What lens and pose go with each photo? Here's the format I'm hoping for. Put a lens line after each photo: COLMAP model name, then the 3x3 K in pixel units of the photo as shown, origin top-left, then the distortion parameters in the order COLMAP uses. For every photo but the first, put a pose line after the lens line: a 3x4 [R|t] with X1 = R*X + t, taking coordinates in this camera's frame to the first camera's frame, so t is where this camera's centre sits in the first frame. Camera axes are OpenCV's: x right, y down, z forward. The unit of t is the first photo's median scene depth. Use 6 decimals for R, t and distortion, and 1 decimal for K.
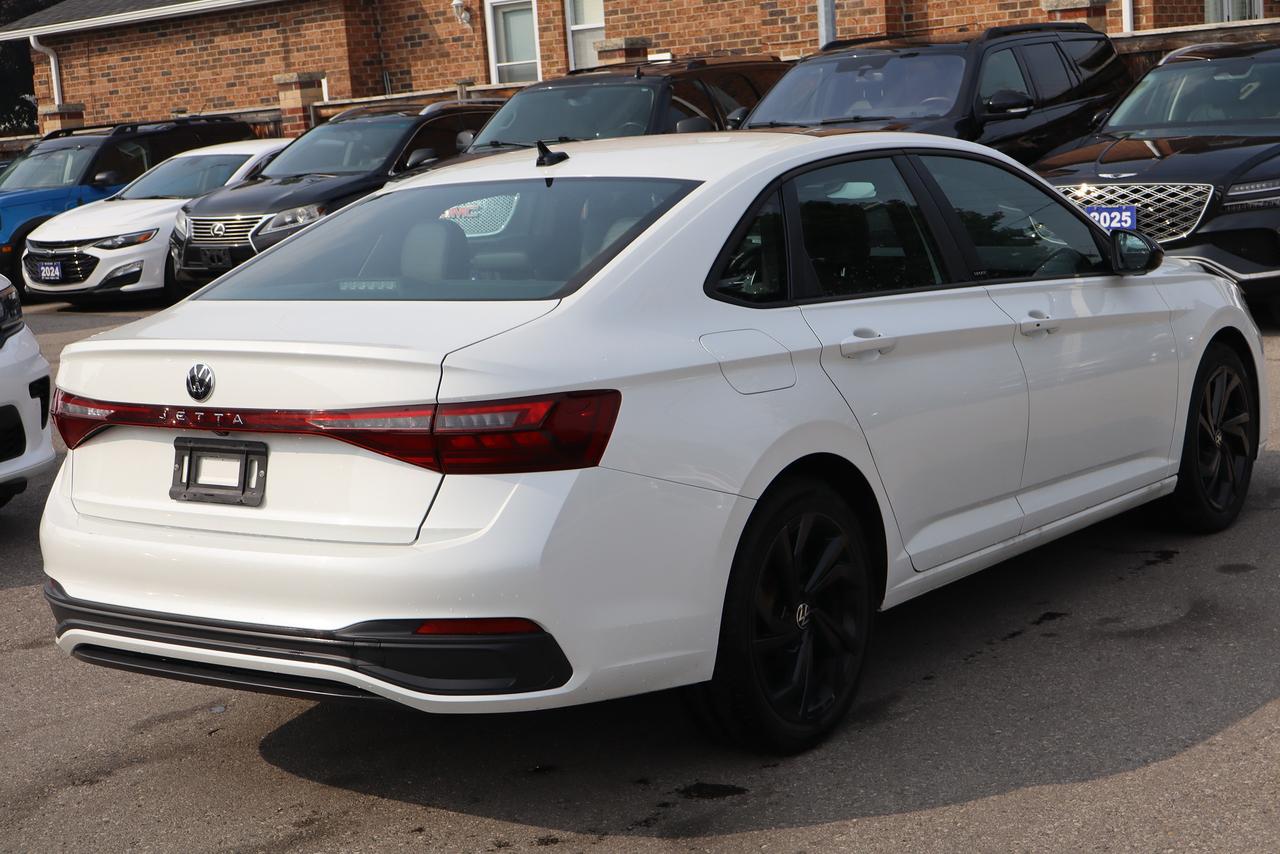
lens RADIAL K [[2083.4, 0, 638.3], [0, 2083.4, 431.0], [0, 0, 1]] dist [-0.077919, 0.000000]
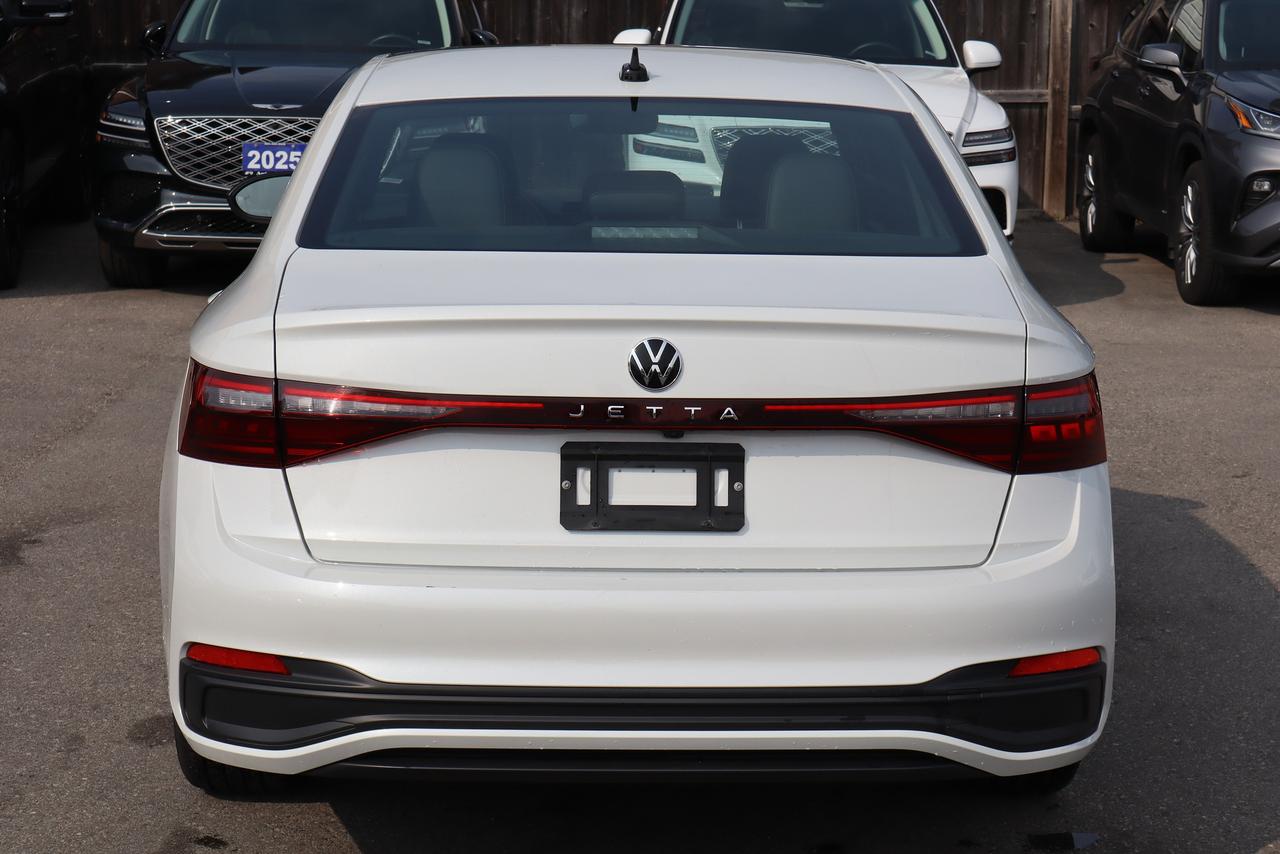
lens RADIAL K [[2519.4, 0, 639.6], [0, 2519.4, 419.1], [0, 0, 1]] dist [0.094049, 0.000000]
pose [[0.777234, -0.028204, 0.628579, -0.740713], [0.027550, 0.999562, 0.010784, -0.013408], [-0.628608, 0.008935, 0.777671, 0.311030]]
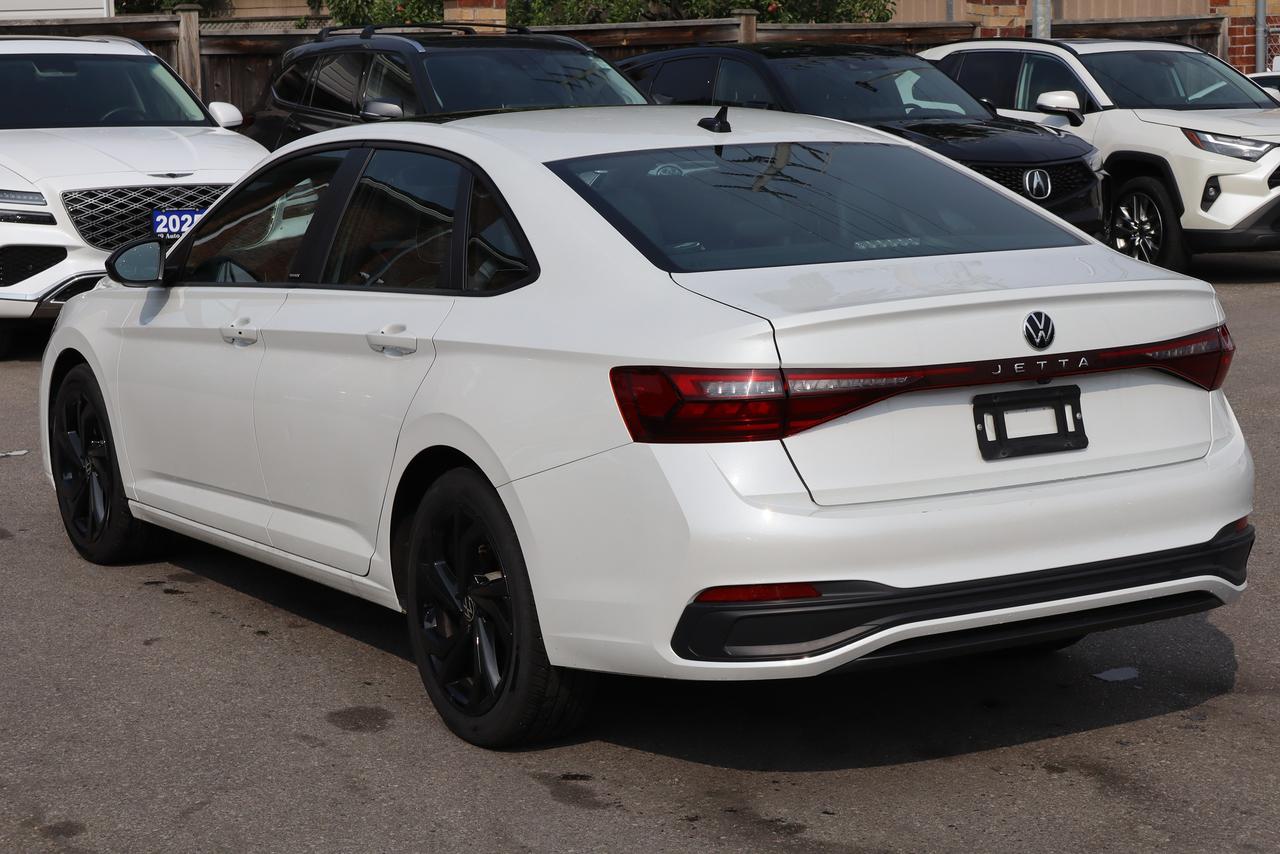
lens RADIAL K [[2519.4, 0, 639.7], [0, 2519.4, 428.8], [0, 0, 1]] dist [0.094049, 0.000000]
pose [[0.348181, -0.076788, 0.934277, -1.349393], [0.127107, 0.991303, 0.034106, -0.040646], [-0.928770, 0.106878, 0.354913, 0.731651]]
